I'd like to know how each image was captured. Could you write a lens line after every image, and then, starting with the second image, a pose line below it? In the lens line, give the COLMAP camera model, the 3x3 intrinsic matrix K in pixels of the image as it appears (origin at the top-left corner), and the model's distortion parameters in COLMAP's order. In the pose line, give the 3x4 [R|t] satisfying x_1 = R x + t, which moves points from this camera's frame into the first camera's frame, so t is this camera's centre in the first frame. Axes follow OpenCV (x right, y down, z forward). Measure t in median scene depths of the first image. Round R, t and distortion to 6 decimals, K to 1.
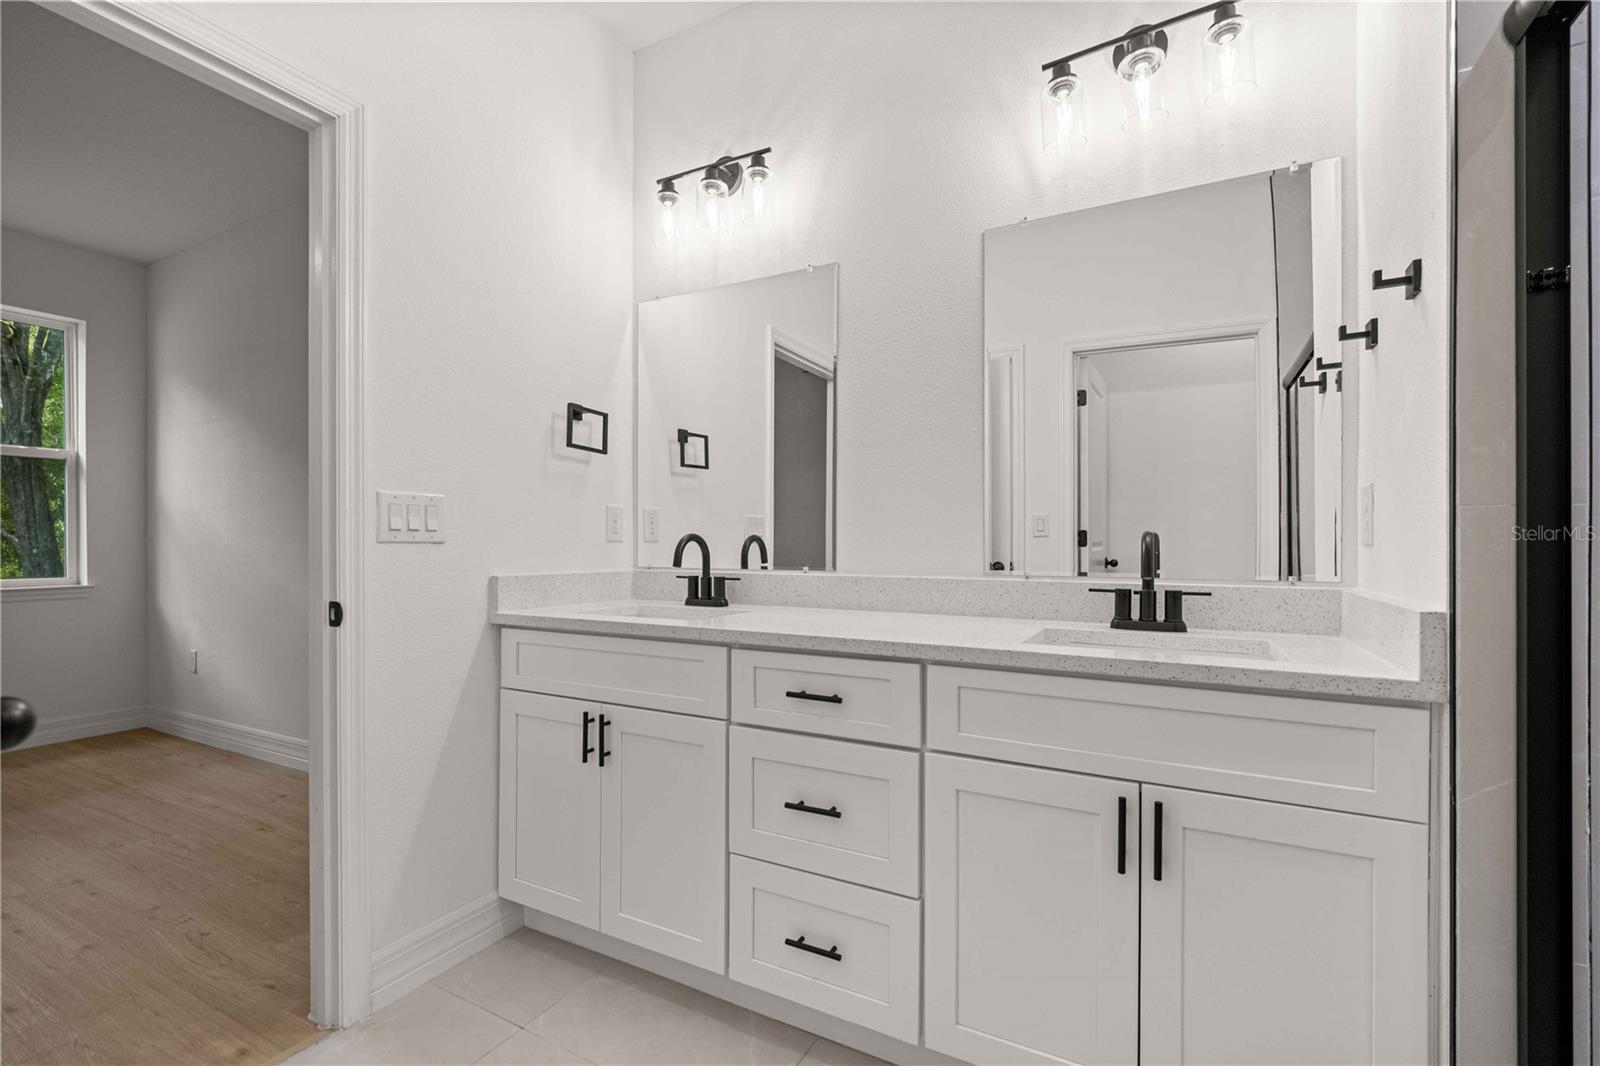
lens RADIAL K [[732.5, 0, 791.2], [0, 732.5, 539.3], [0, 0, 1]] dist [-0.003243, -0.000320]
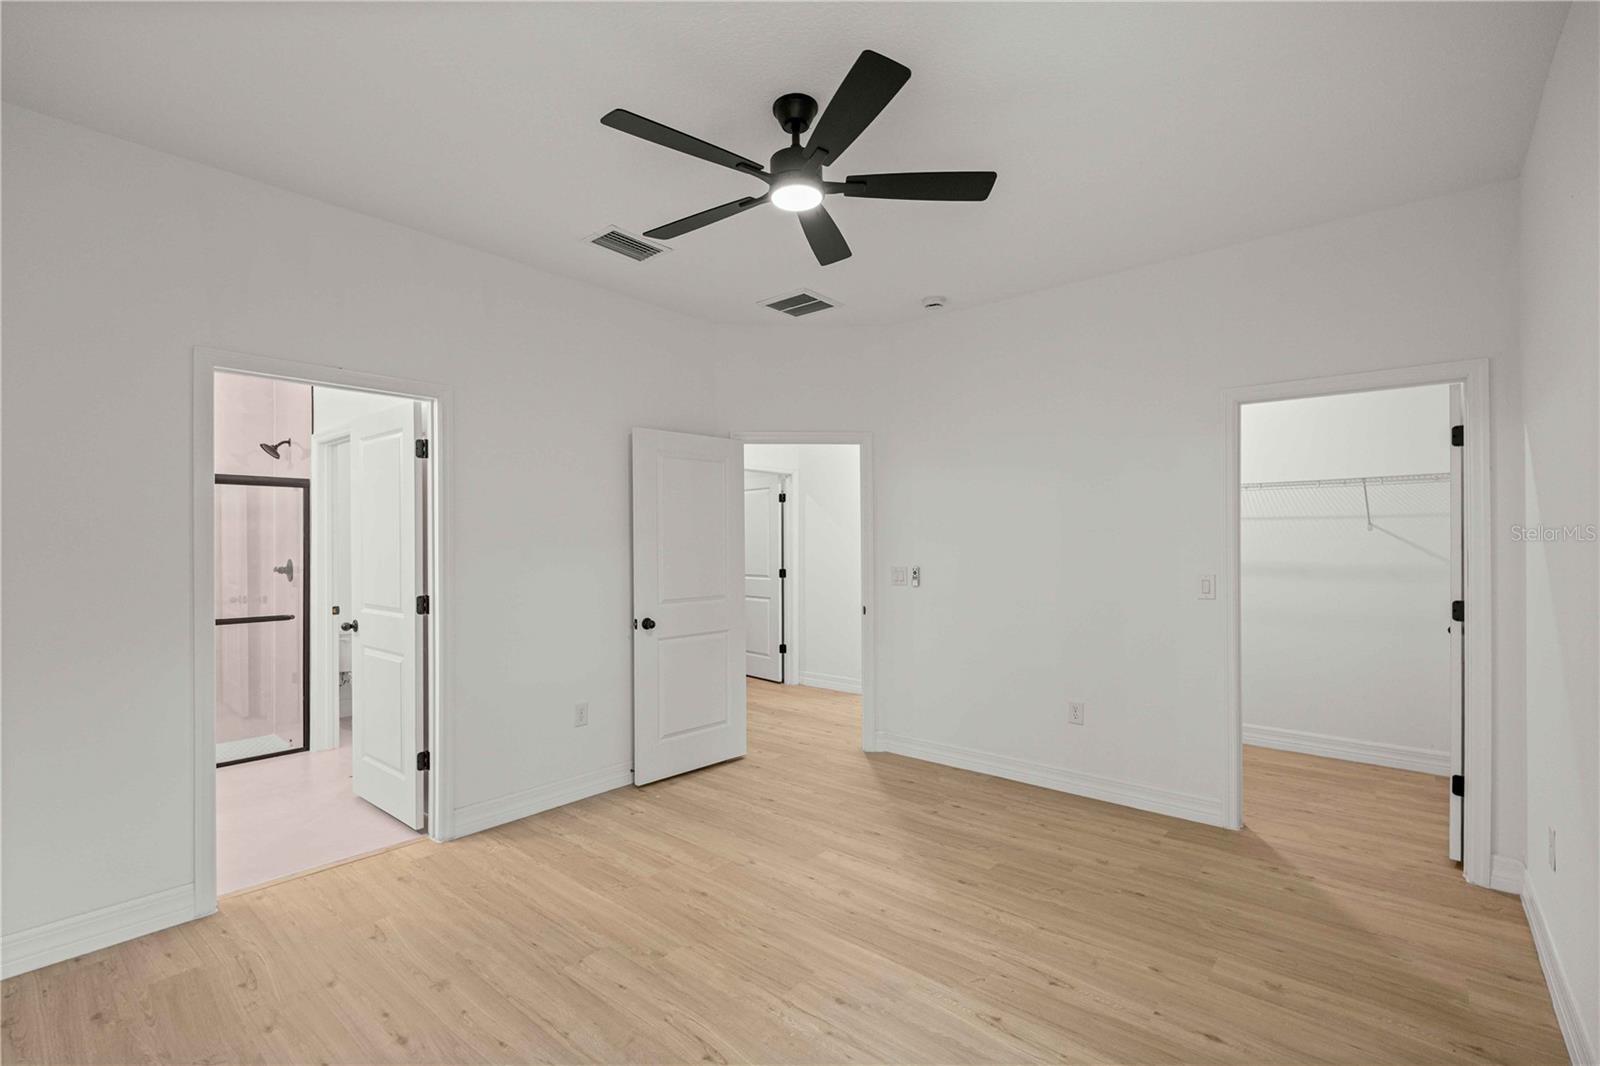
lens RADIAL K [[732.5, 0, 792.8], [0, 732.5, 543.2], [0, 0, 1]] dist [-0.003243, -0.000320]
pose [[-0.979149, 0.017395, 0.202399, -0.932969], [0.016041, 0.999837, -0.008326, -0.061987], [-0.202511, -0.004906, -0.979268, 0.961486]]
